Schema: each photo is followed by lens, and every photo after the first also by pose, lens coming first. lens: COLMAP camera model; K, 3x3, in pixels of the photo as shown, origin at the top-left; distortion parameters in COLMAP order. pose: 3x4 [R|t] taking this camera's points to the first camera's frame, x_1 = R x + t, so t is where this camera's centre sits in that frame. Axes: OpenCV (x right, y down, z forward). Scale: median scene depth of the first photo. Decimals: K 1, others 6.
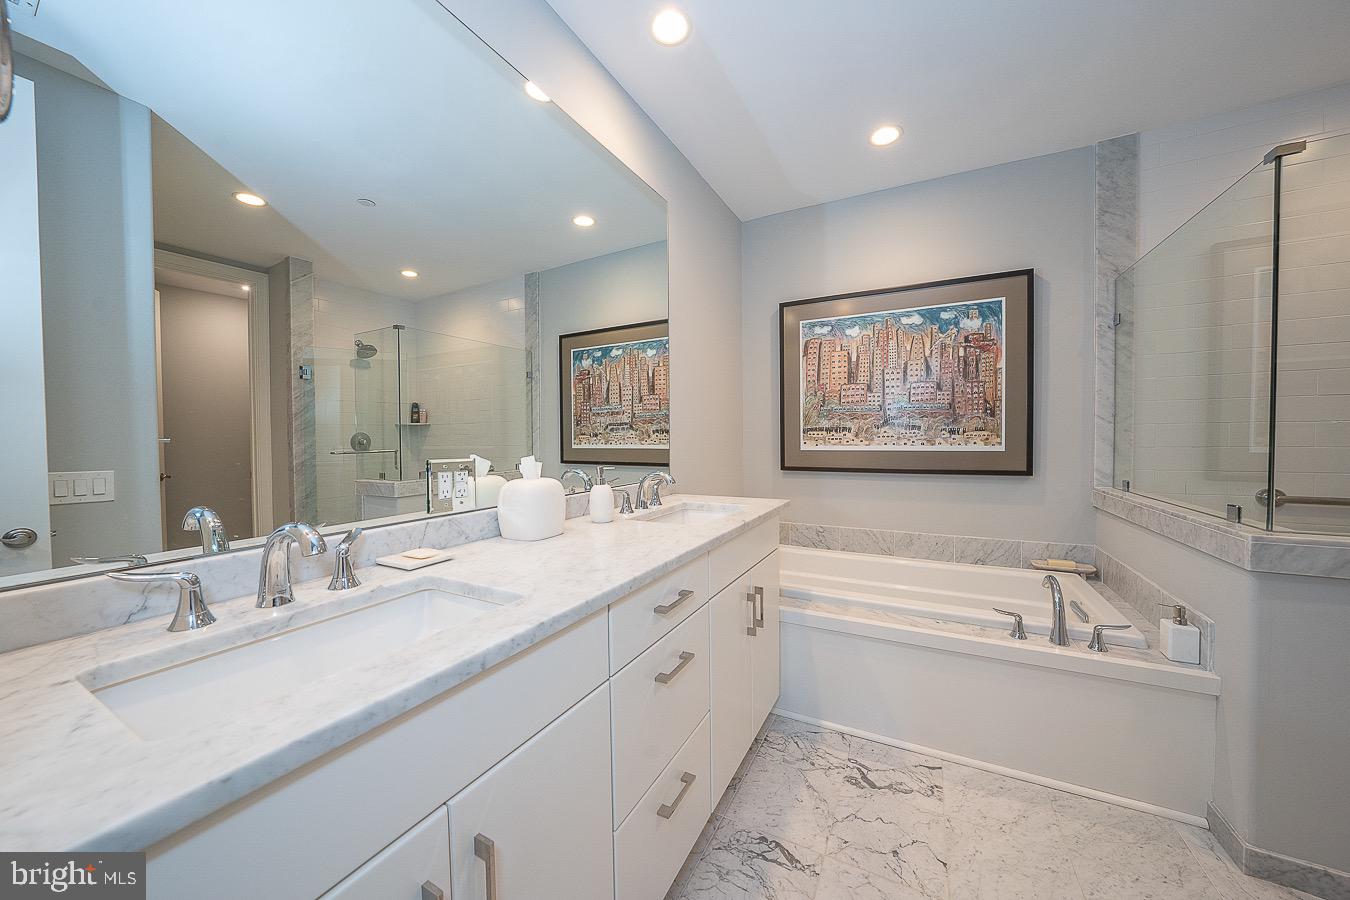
lens RADIAL K [[467.9, 0, 679.6], [0, 467.9, 447.2], [0, 0, 1]] dist [-0.016109, 0.000305]
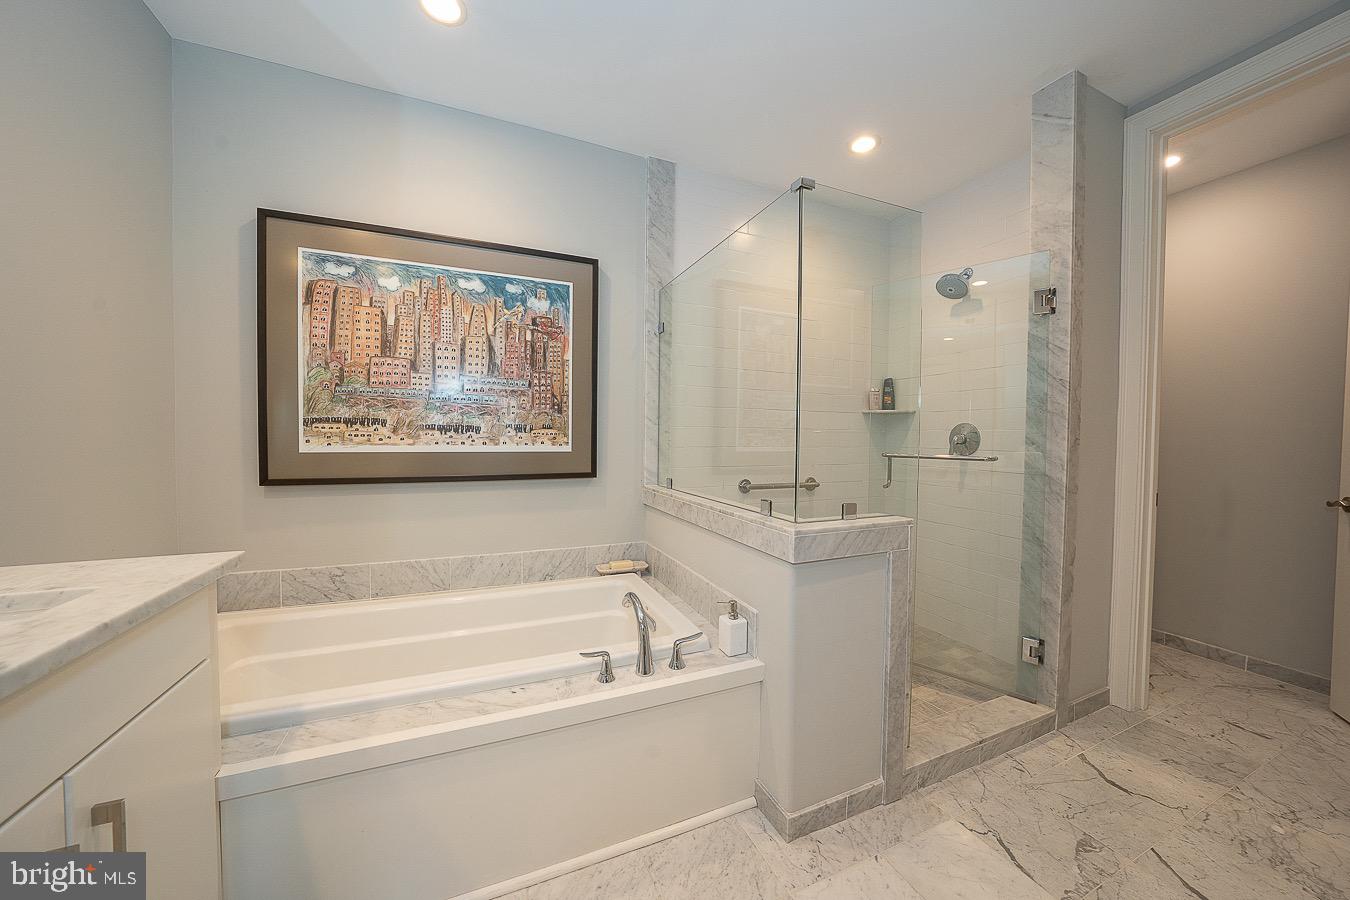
lens RADIAL K [[467.9, 0, 676.4], [0, 467.9, 450.2], [0, 0, 1]] dist [-0.016109, 0.000305]
pose [[0.630208, -0.003629, 0.776418, 0.114451], [0.000308, 0.999990, 0.004424, 0.001475], [-0.776426, -0.002549, 0.630203, 0.255588]]
